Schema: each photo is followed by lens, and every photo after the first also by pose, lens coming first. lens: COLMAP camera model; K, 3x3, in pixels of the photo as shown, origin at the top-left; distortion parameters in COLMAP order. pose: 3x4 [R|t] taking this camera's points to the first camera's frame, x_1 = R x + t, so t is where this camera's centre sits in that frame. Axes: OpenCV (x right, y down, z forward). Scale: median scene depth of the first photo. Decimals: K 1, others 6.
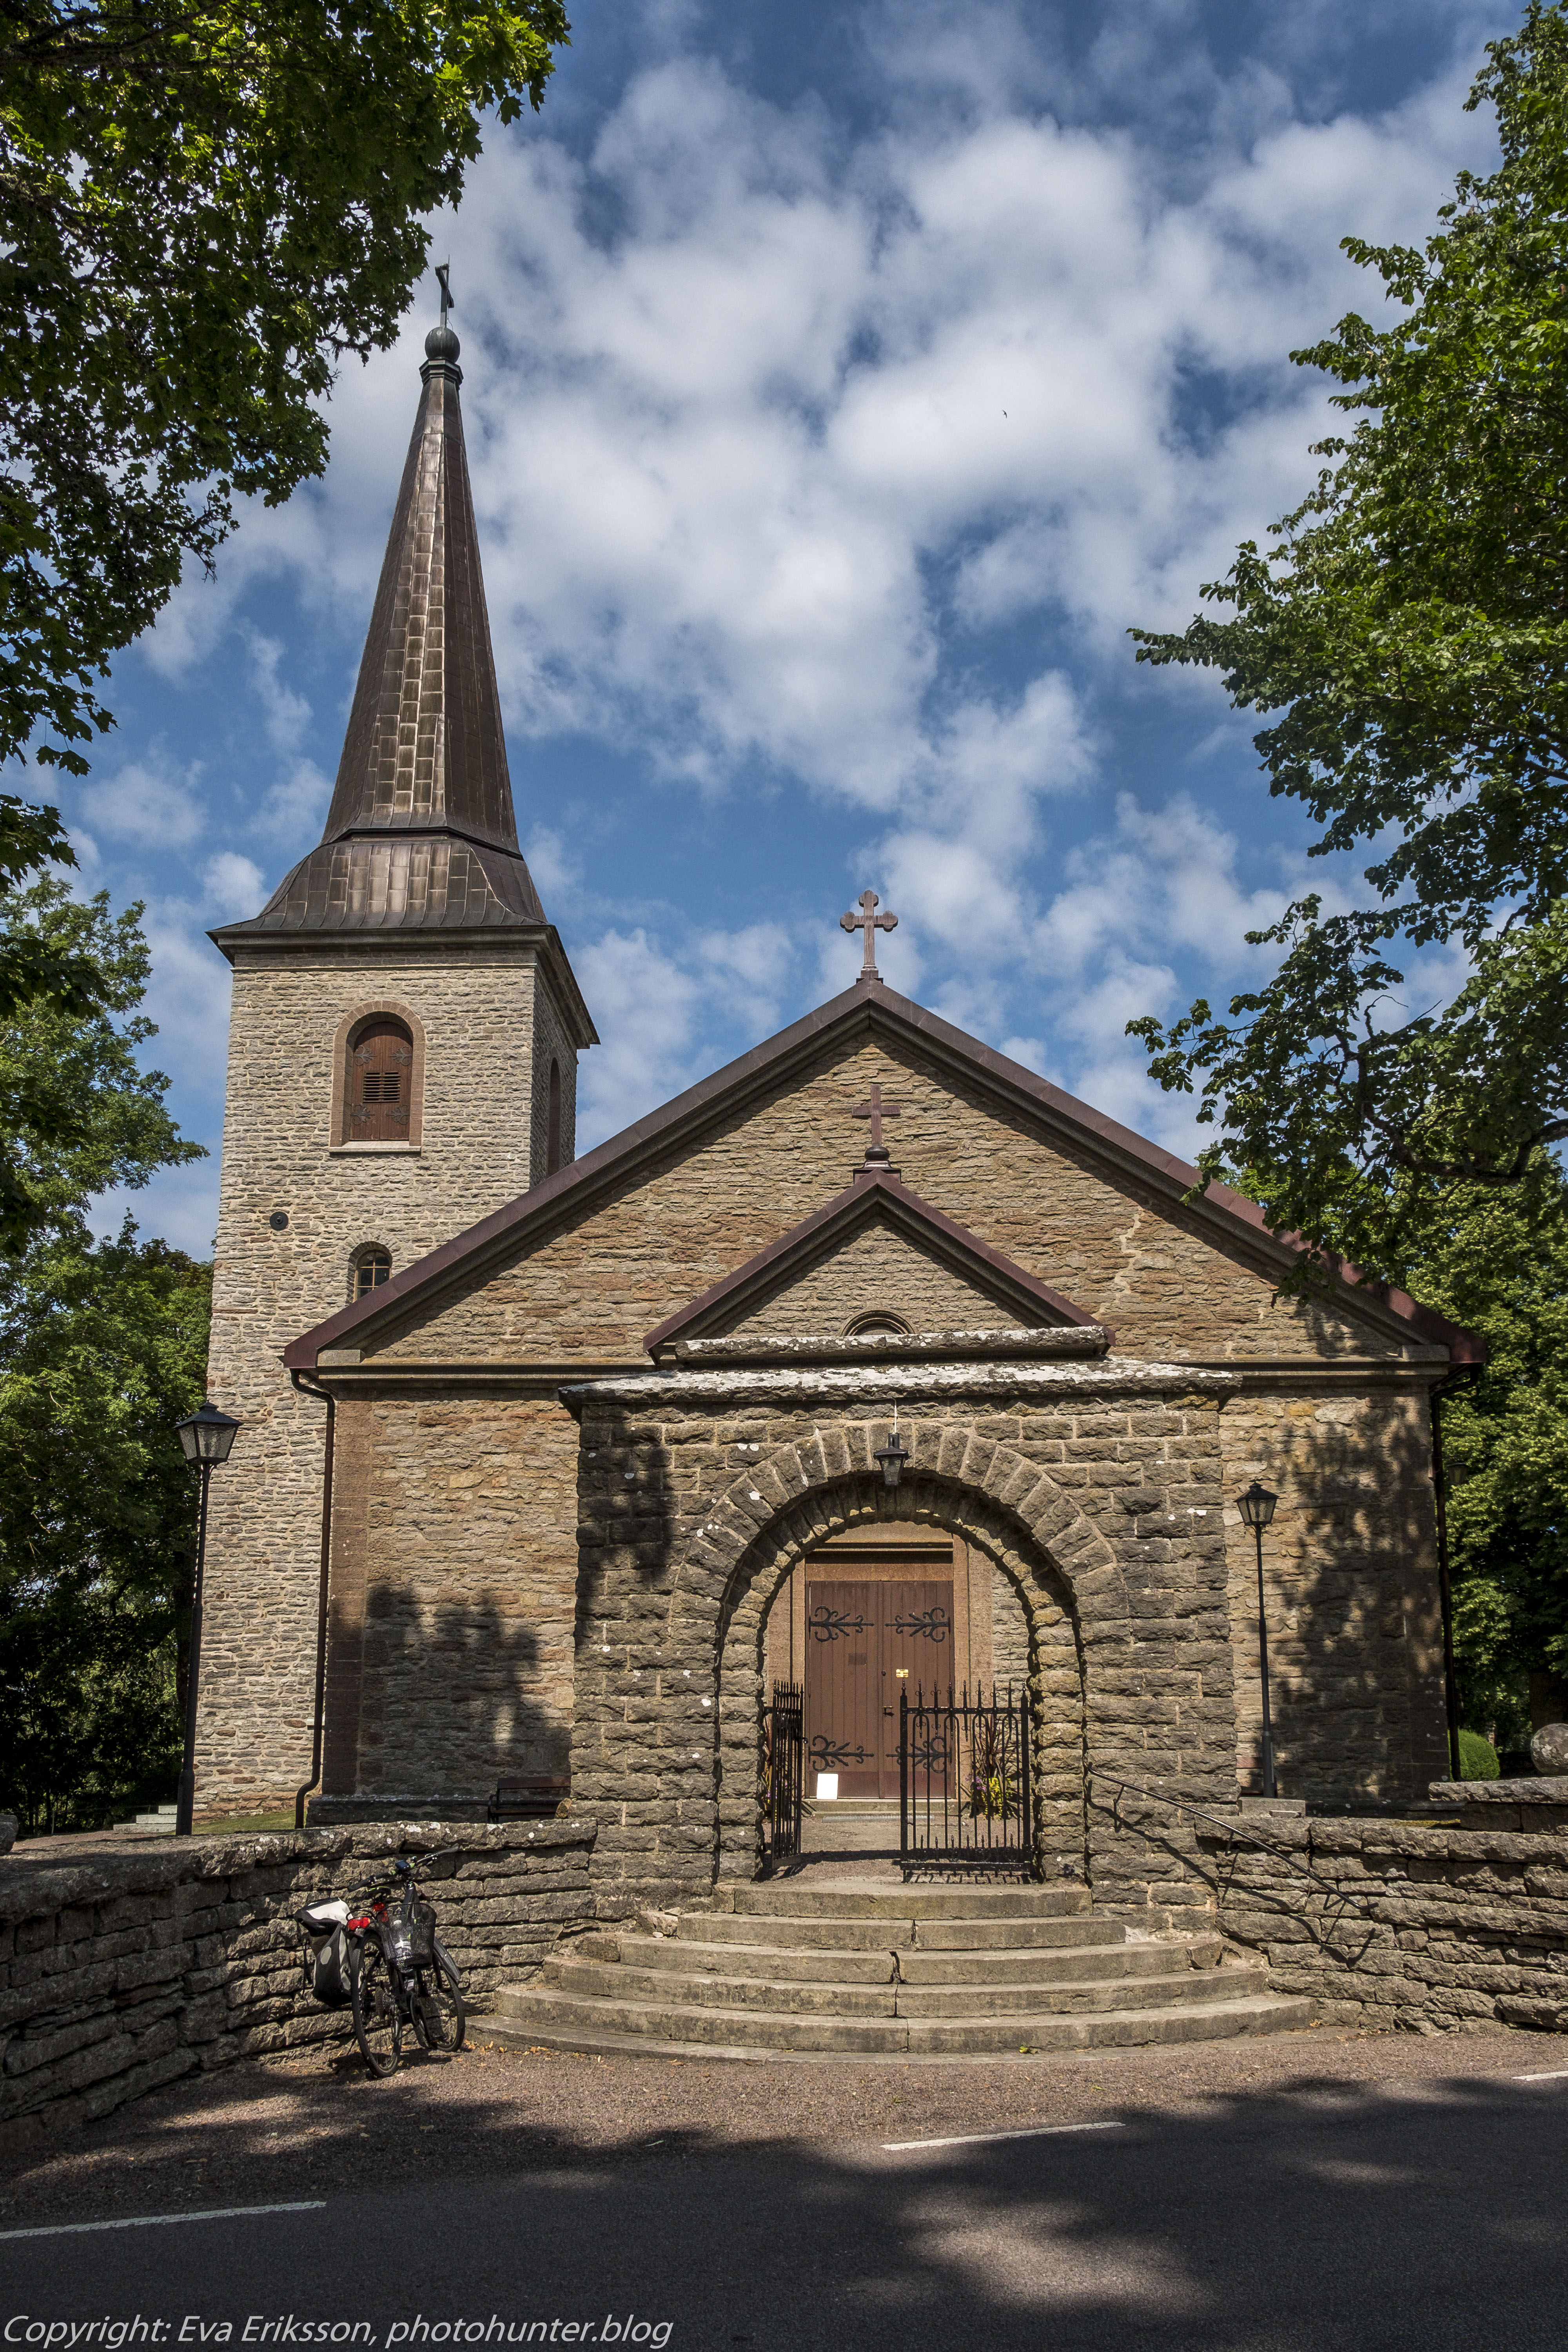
lens RADIAL K [[1883.6, 0, 787.7], [0, 1883.6, 1454.2], [0, 0, 1]] dist [-0.006042, -0.000455]
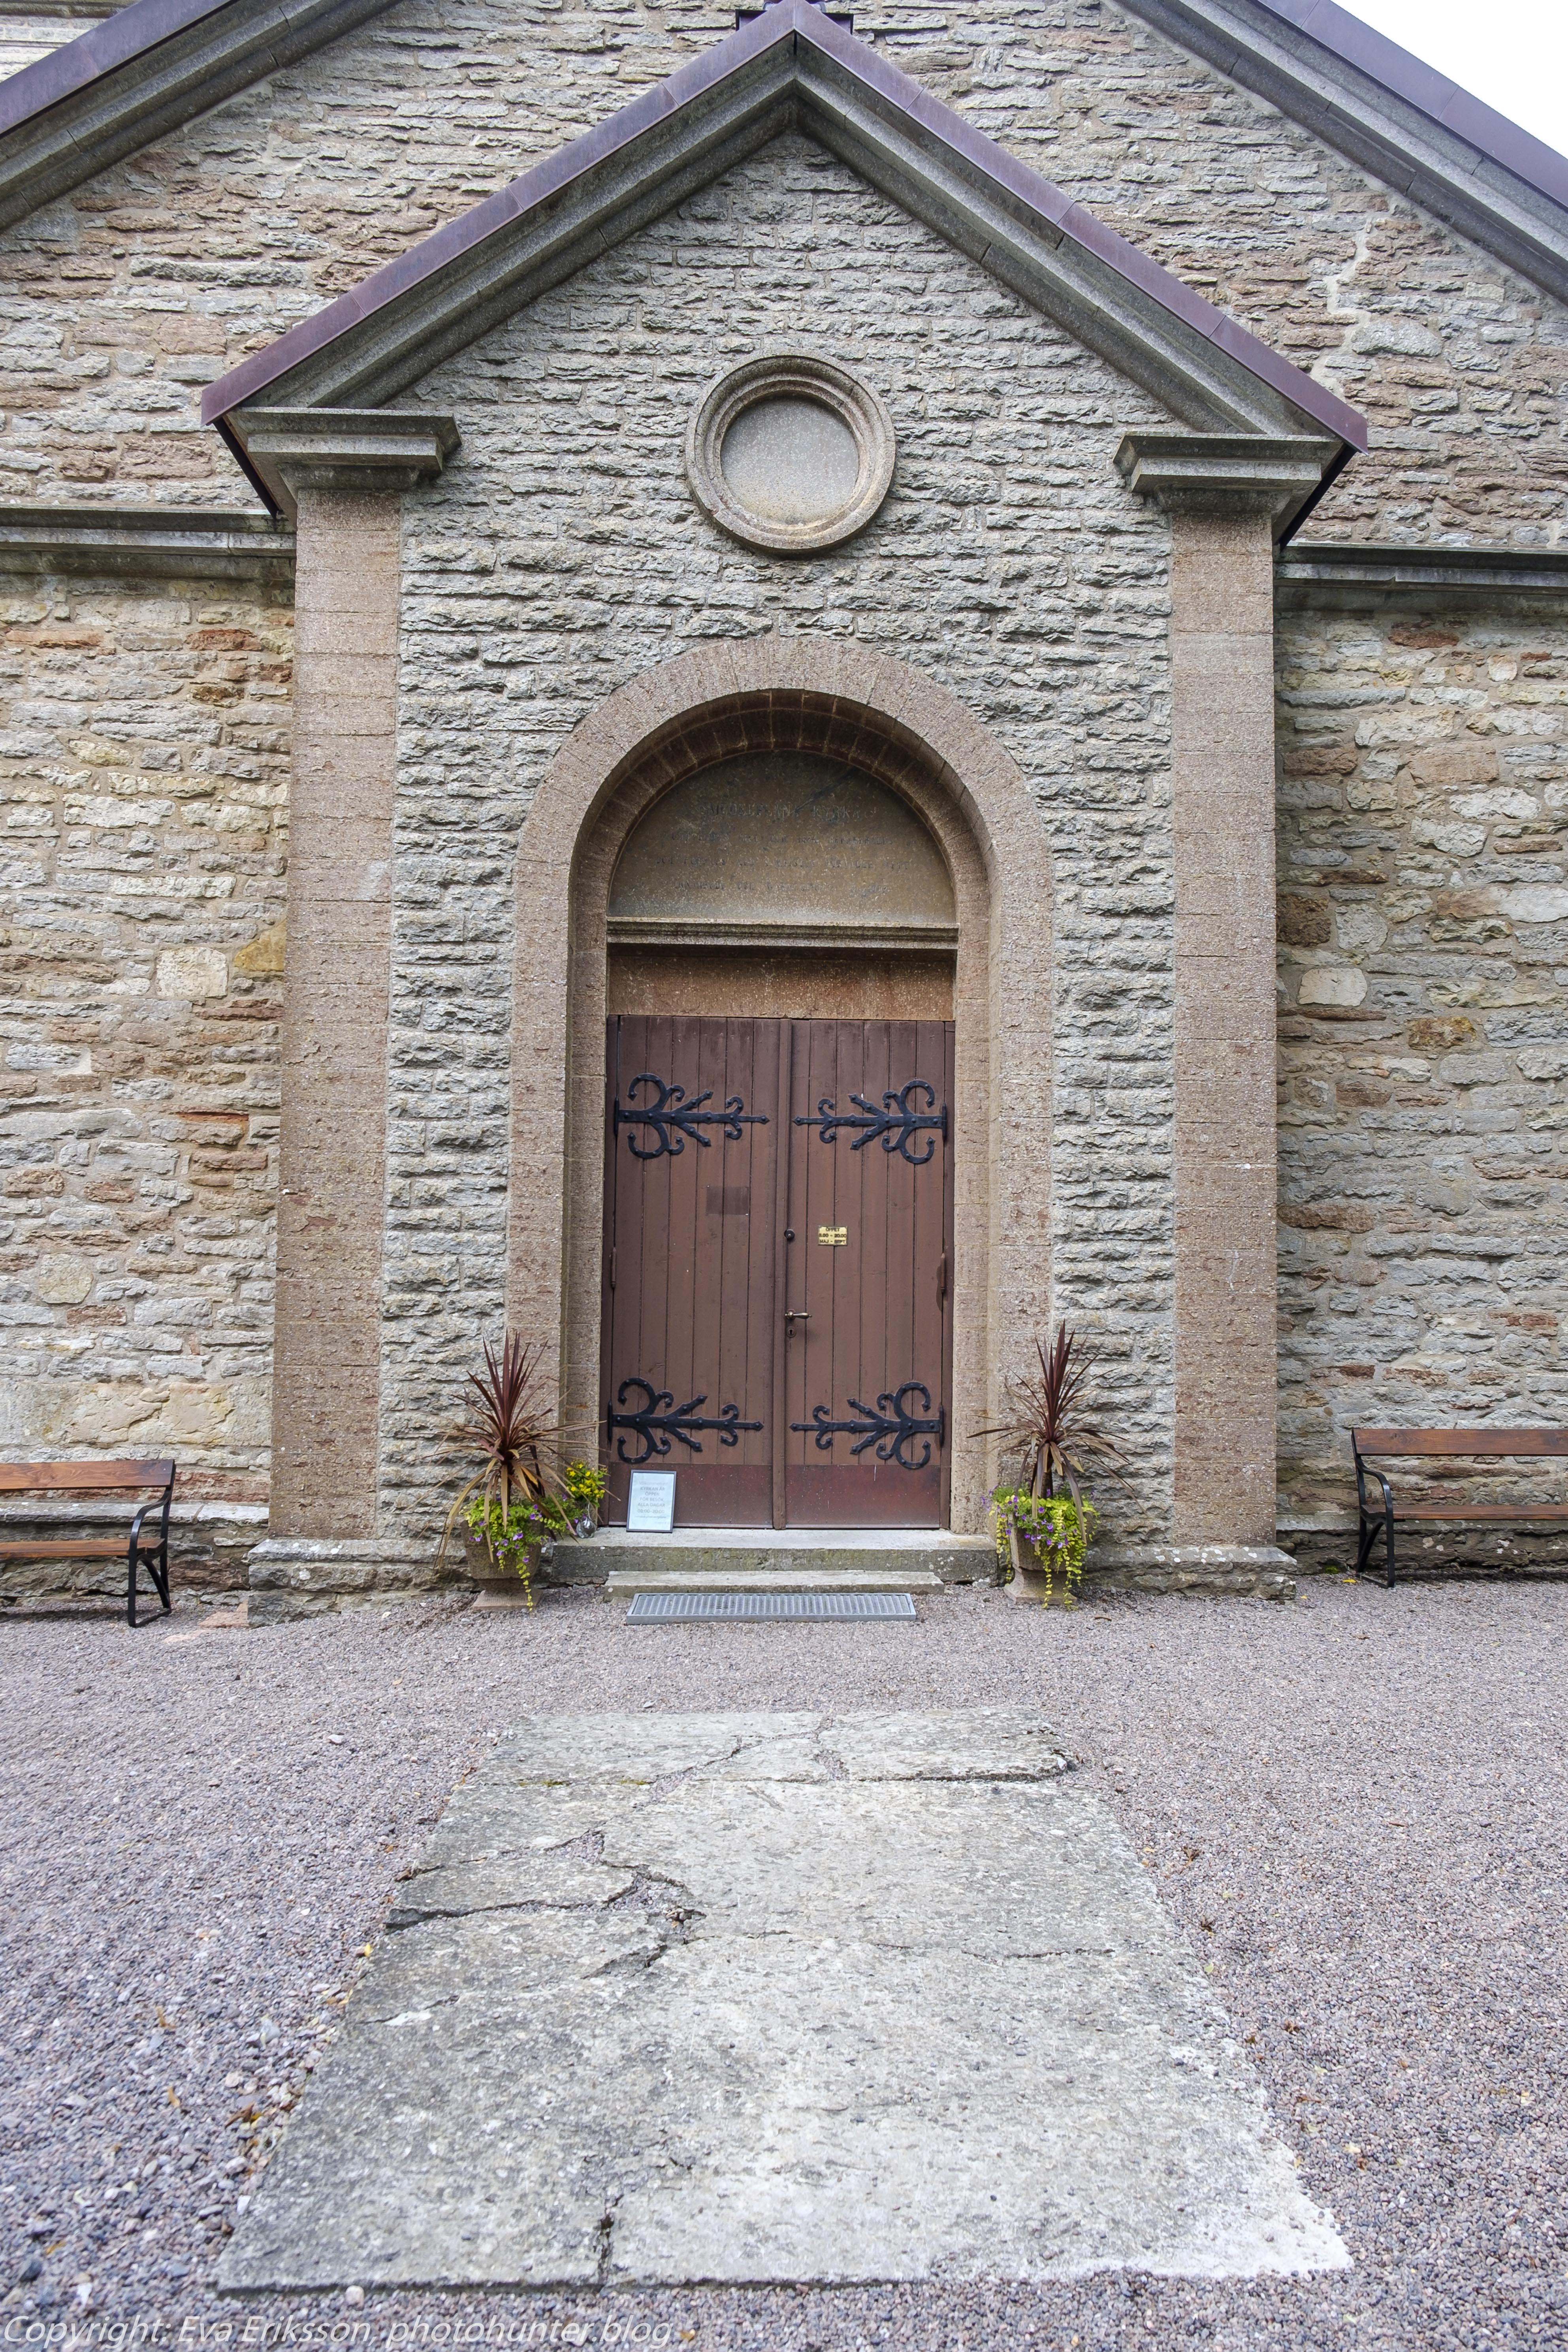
lens RADIAL K [[1782.7, 0, 784.0], [0, 1782.7, 1176.0], [0, 0, 1]] dist [-0.003550, -0.000328]
pose [[0.998054, 0.013074, 0.060966, 0.023401], [-0.019368, 0.994409, 0.103805, 0.056891], [-0.059268, -0.104784, 0.992727, 0.559099]]
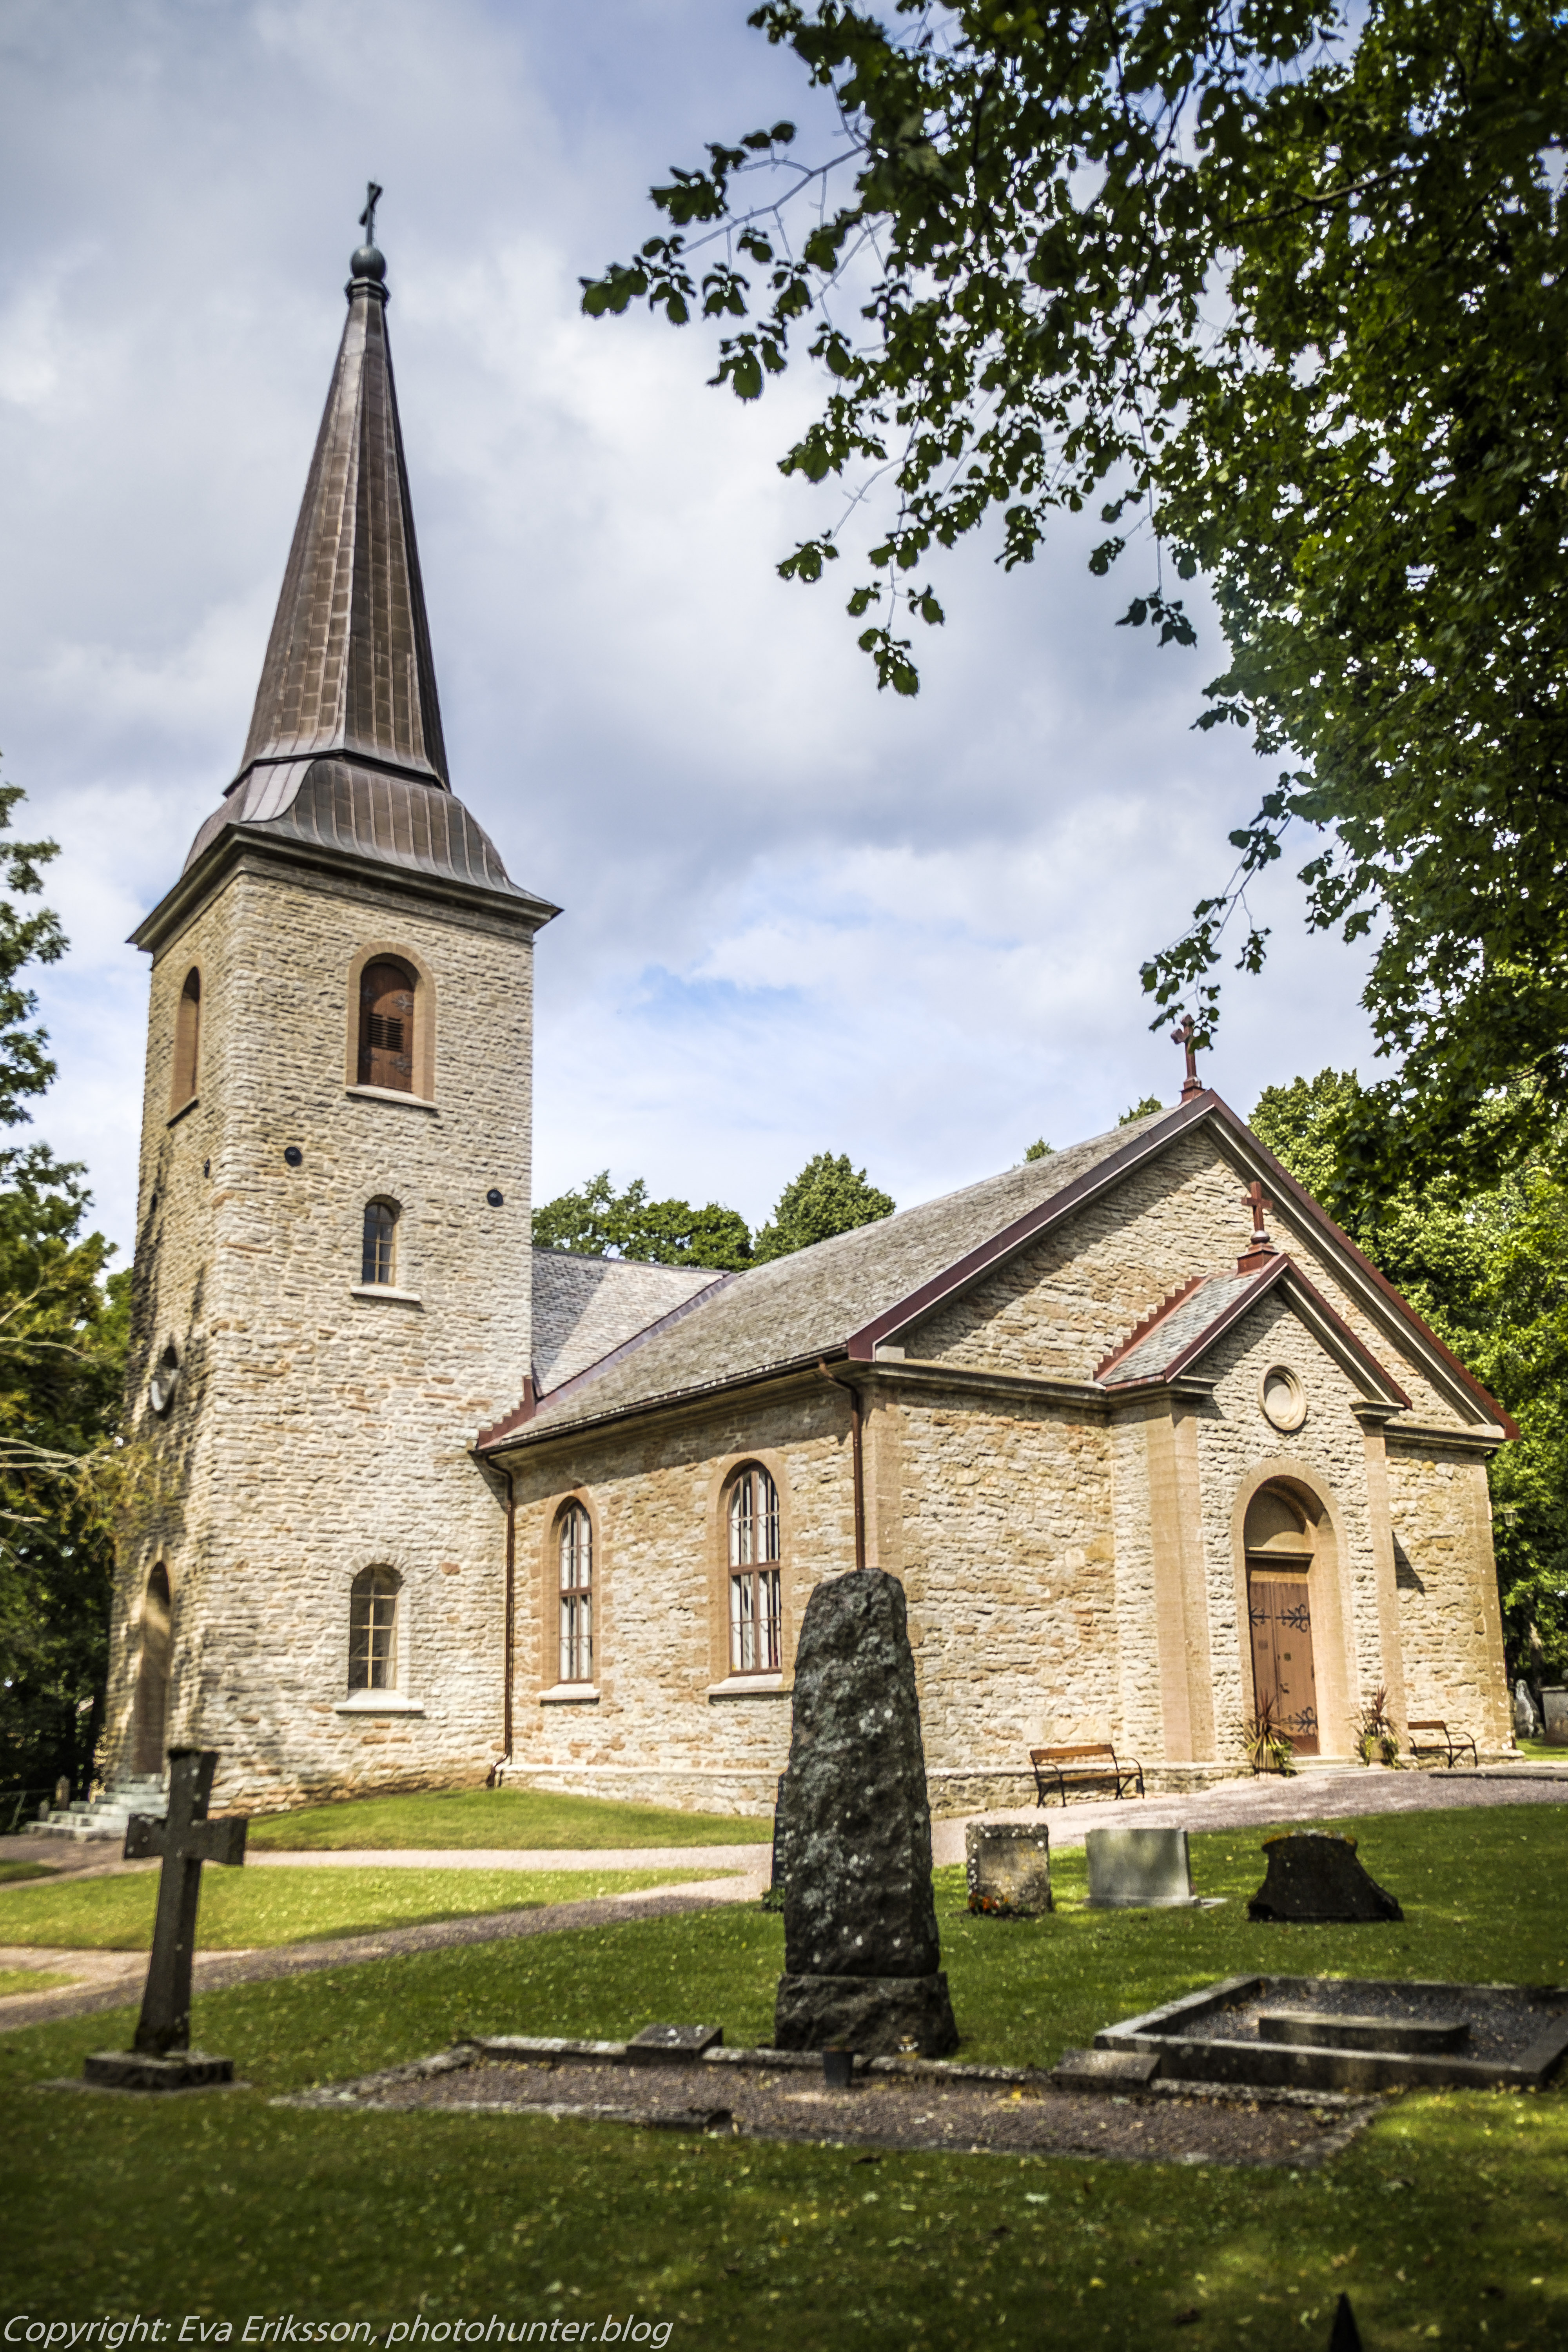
lens RADIAL K [[1853.2, 0, 792.3], [0, 1853.2, 1381.2], [0, 0, 1]] dist [-0.008911, -0.001849]
pose [[0.796865, 0.093066, 0.596946, -0.883154], [-0.073763, 0.995659, -0.056759, 0.026129], [-0.599637, 0.001197, 0.800271, 0.197558]]
